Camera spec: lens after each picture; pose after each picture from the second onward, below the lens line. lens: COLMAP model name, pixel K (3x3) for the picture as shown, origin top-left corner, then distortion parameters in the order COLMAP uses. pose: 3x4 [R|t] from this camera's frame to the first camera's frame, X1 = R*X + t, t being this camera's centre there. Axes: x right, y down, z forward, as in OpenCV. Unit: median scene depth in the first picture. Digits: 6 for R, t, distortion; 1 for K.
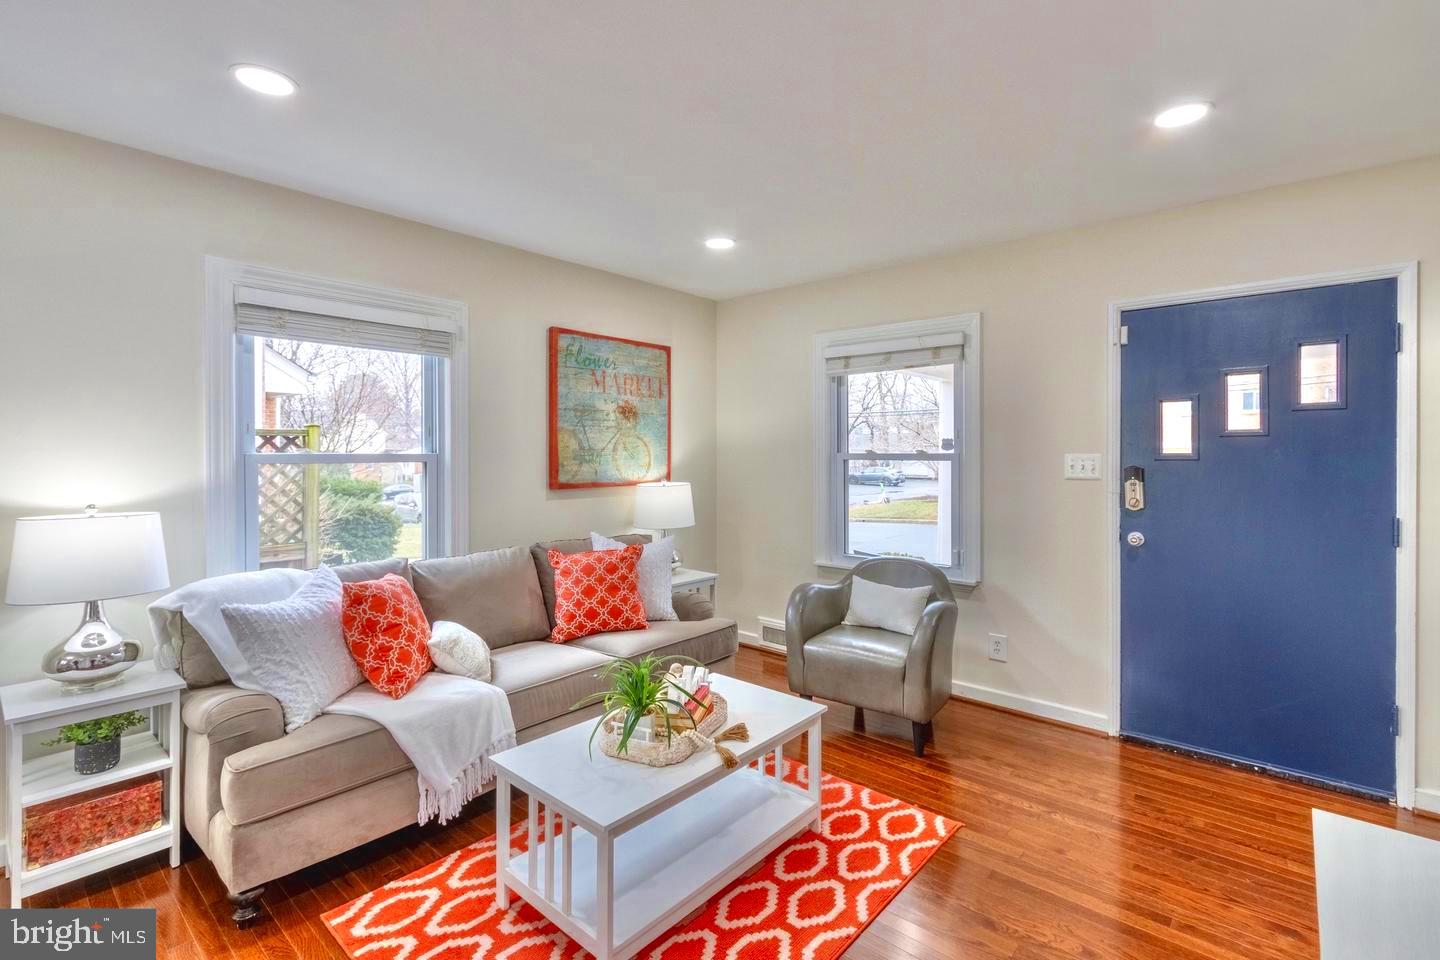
lens RADIAL K [[662.5, 0, 724.5], [0, 662.5, 458.2], [0, 0, 1]] dist [0.005987, -0.000187]
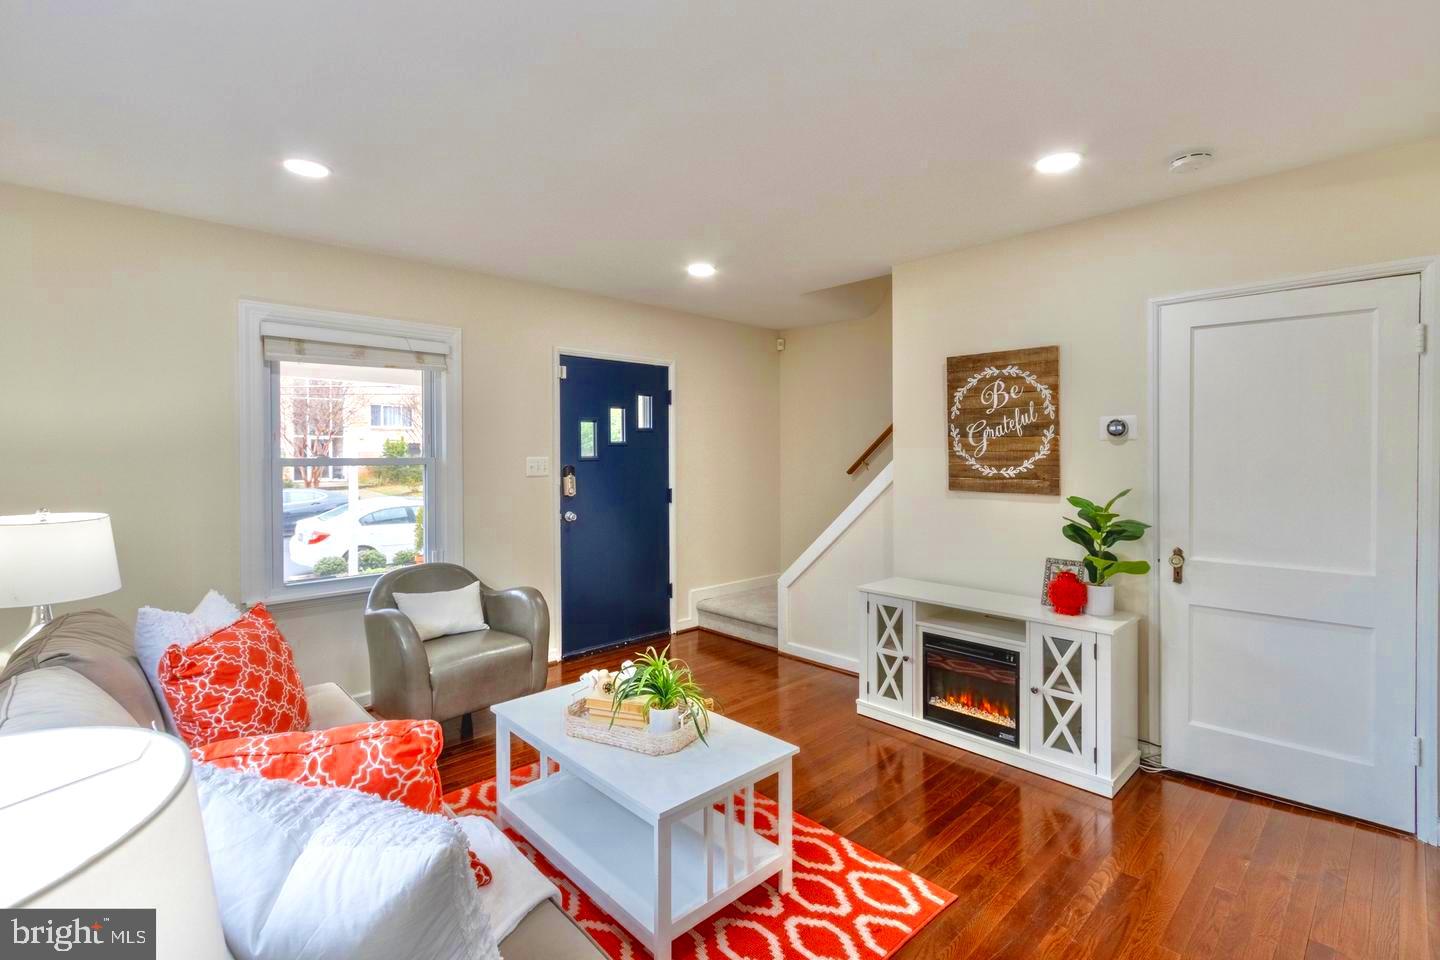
lens RADIAL K [[662.5, 0, 727.2], [0, 662.5, 456.3], [0, 0, 1]] dist [0.005987, -0.000187]
pose [[0.089891, -0.004263, 0.995942, -0.765009], [0.014797, 0.999886, 0.002944, -0.006589], [-0.995842, 0.014473, 0.089944, 0.532767]]
